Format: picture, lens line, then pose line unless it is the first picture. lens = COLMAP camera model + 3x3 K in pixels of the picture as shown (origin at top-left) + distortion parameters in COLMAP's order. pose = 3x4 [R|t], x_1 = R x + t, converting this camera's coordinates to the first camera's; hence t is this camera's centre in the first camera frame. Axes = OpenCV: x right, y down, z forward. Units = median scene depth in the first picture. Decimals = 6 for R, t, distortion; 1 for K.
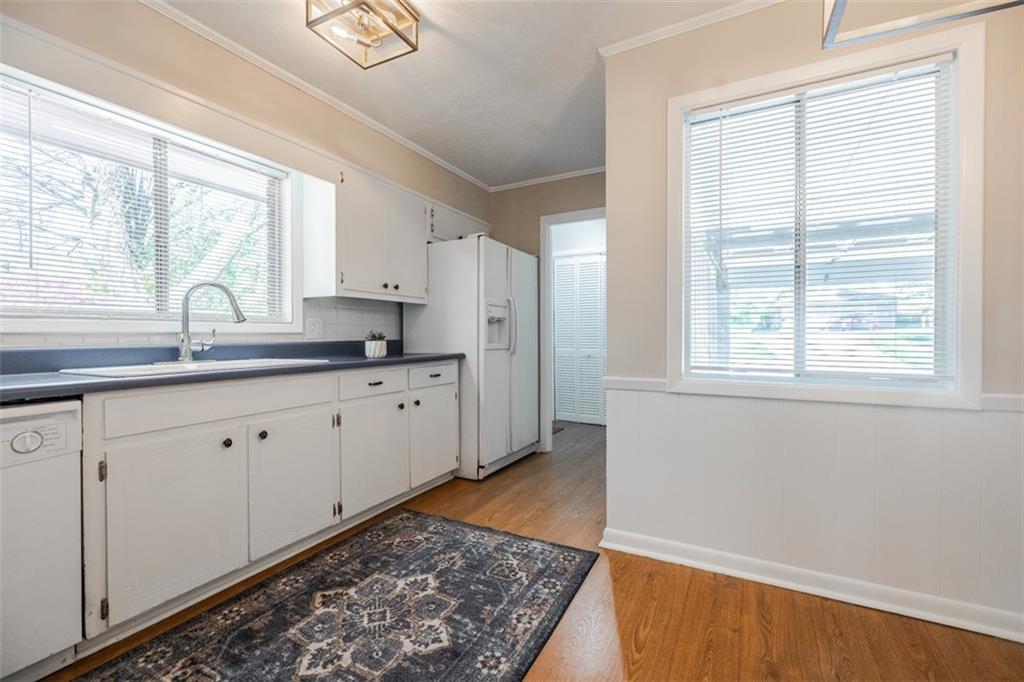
lens RADIAL K [[440.3, 0, 526.2], [0, 440.3, 334.5], [0, 0, 1]] dist [0.001884, 0.000479]
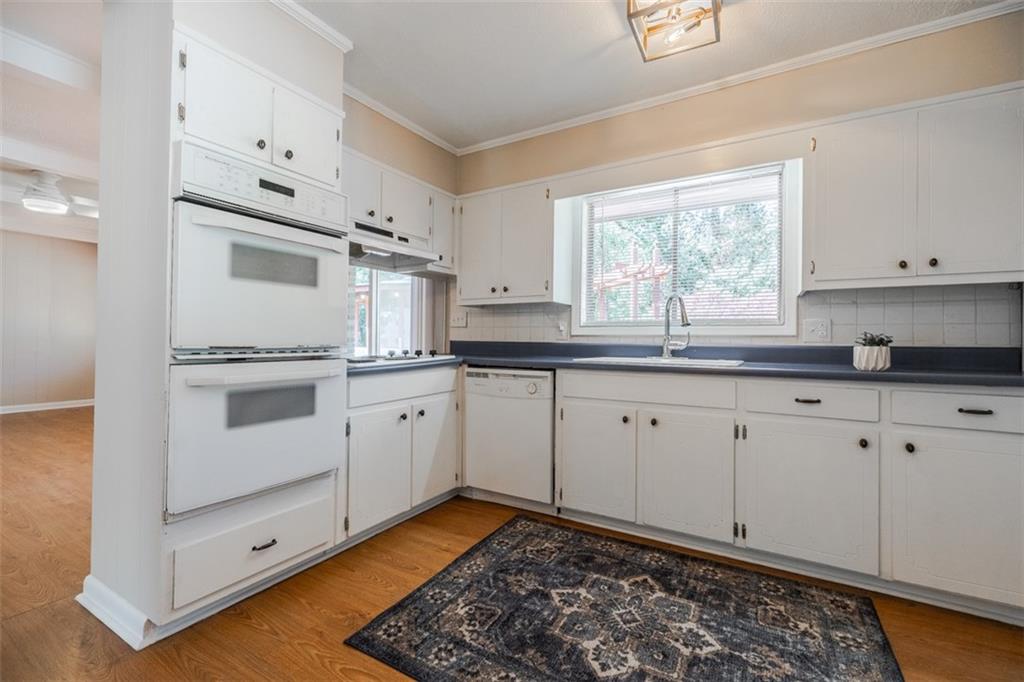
lens RADIAL K [[445.1, 0, 514.5], [0, 445.1, 330.5], [0, 0, 1]] dist [-0.002969, -0.000336]
pose [[-0.080172, -0.016180, -0.996650, 0.568002], [-0.006943, 0.999853, -0.015674, 0.005648], [0.996757, 0.005663, -0.080272, 0.669147]]
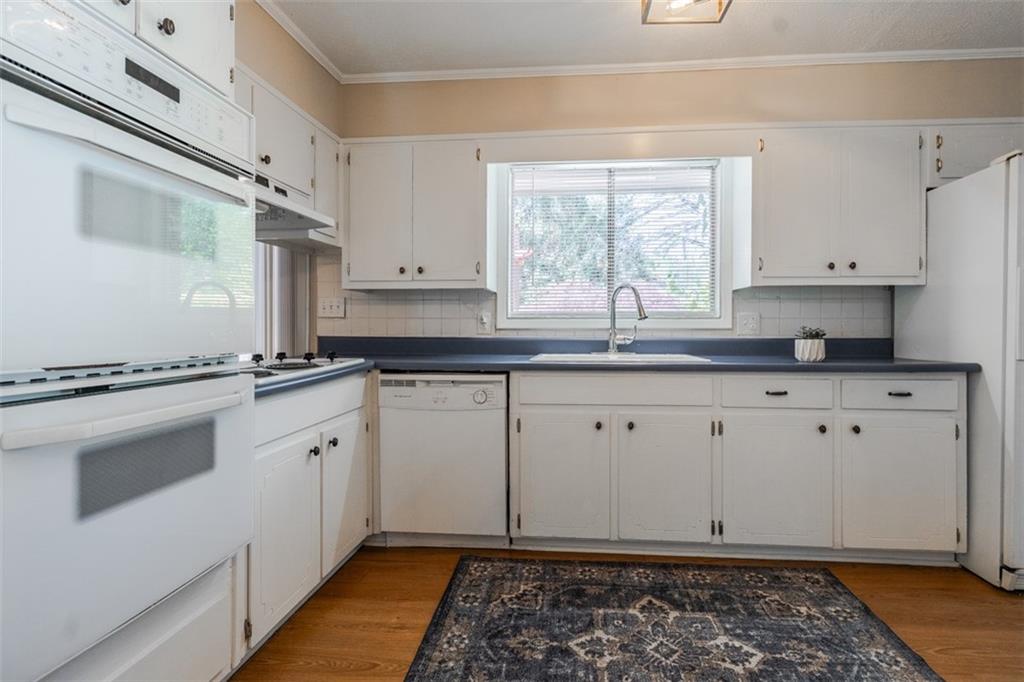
lens RADIAL K [[504.2, 0, 537.1], [0, 504.2, 325.7], [0, 0, 1]] dist [-0.001309, -0.000377]
pose [[0.371937, 0.002542, -0.928254, 0.415156], [-0.001500, 0.999997, 0.002138, -0.014723], [0.928257, 0.000597, 0.371940, 0.310898]]
